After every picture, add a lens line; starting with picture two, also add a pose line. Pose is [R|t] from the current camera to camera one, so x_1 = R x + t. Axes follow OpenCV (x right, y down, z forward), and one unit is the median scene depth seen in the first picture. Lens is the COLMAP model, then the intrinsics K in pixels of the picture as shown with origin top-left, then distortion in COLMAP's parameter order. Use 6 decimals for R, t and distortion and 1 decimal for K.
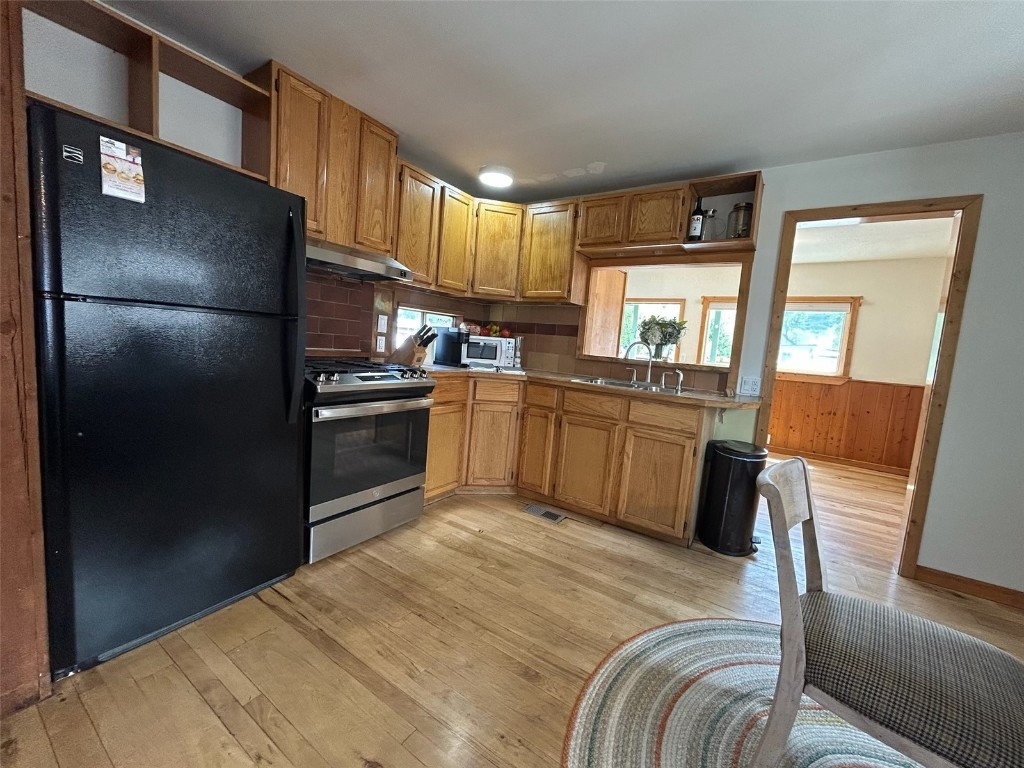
lens RADIAL K [[412.7, 0, 511.7], [0, 412.7, 383.4], [0, 0, 1]] dist [-0.002499, 0.000426]
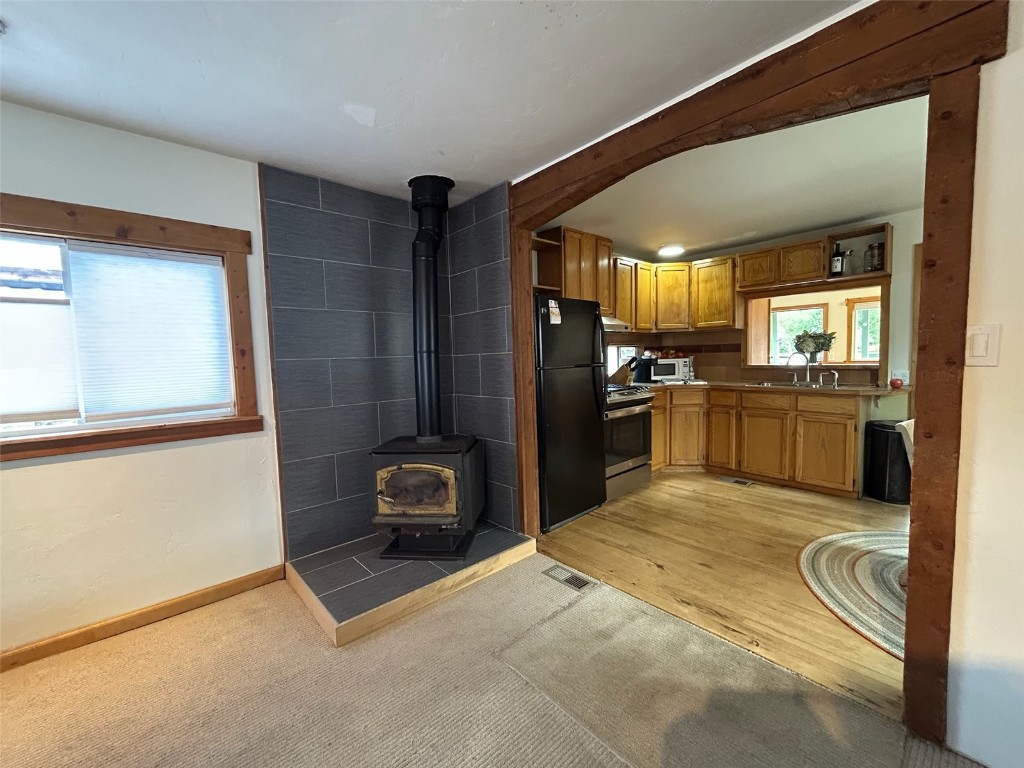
lens RADIAL K [[412.7, 0, 511.7], [0, 412.7, 383.4], [0, 0, 1]] dist [-0.002499, 0.000426]
pose [[0.962333, -0.088367, -0.257111, -0.253887], [0.078268, 0.995714, -0.049271, -0.006501], [0.260363, 0.027292, 0.965125, -0.544741]]
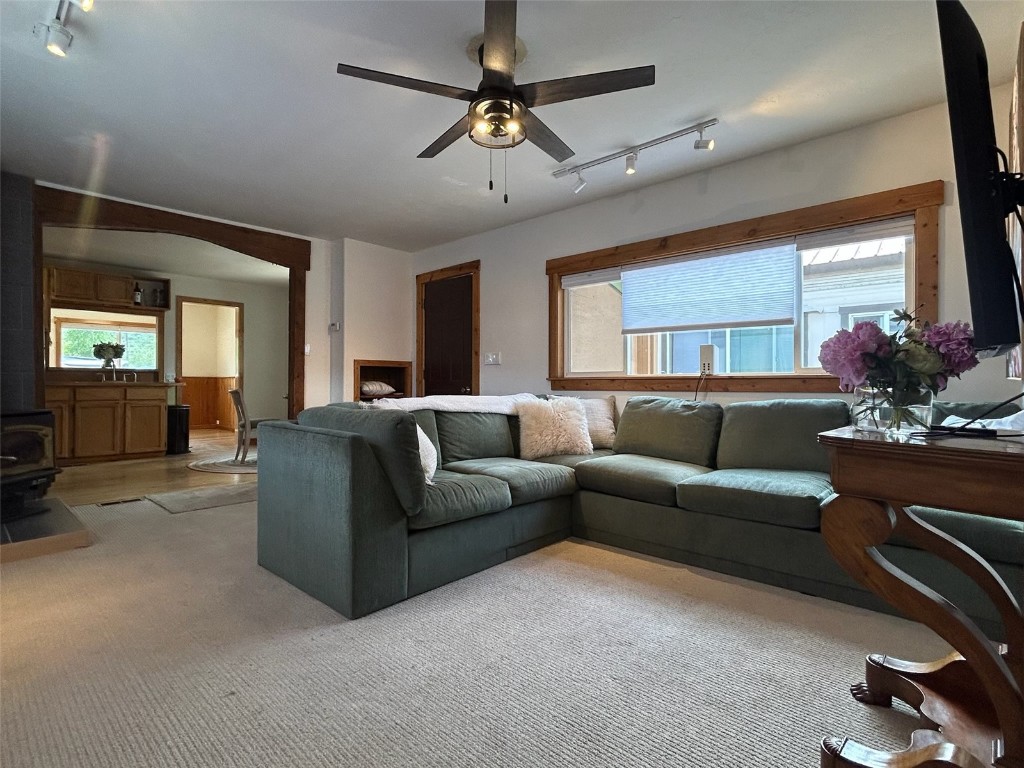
lens RADIAL K [[505.7, 0, 512.0], [0, 505.7, 384.0], [0, 0, 1]] dist [-0.001443, -0.000046]
pose [[0.154950, -0.079305, 0.984734, -1.526619], [0.105363, 0.992414, 0.063345, 0.053690], [-0.982288, 0.093940, 0.162131, -0.994618]]
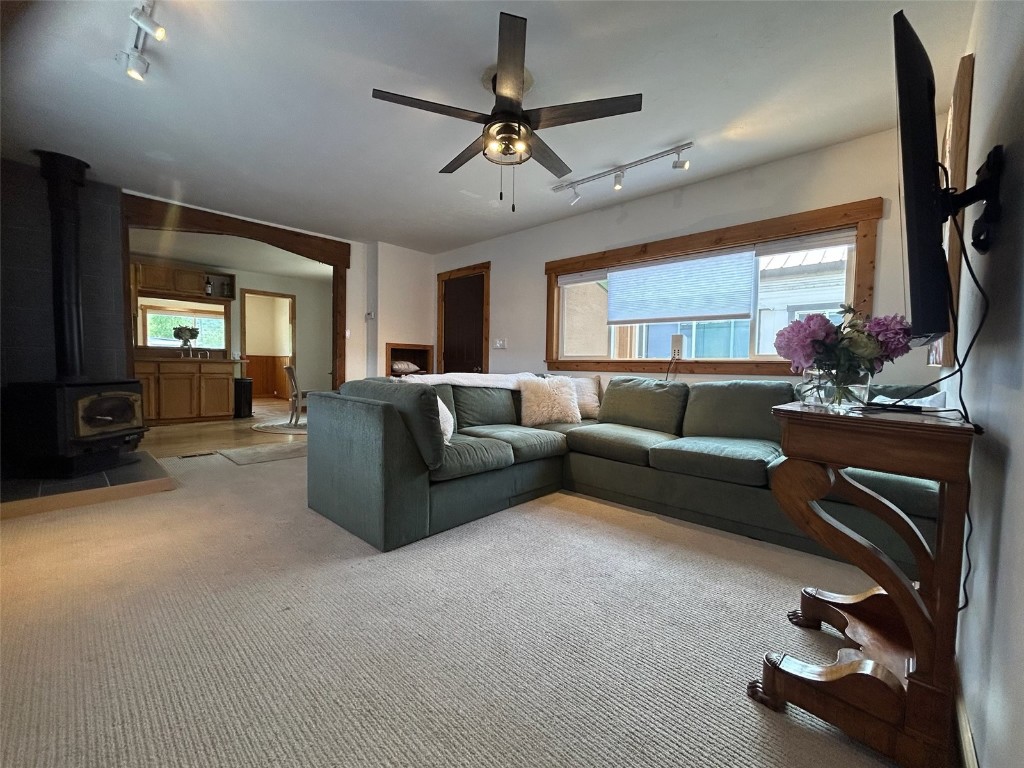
lens RADIAL K [[412.7, 0, 511.7], [0, 412.7, 383.4], [0, 0, 1]] dist [-0.002499, 0.000426]
pose [[0.163299, -0.118886, 0.979387, -1.519418], [0.090717, 0.990317, 0.105086, 0.057622], [-0.982397, 0.071687, 0.172503, -0.990466]]
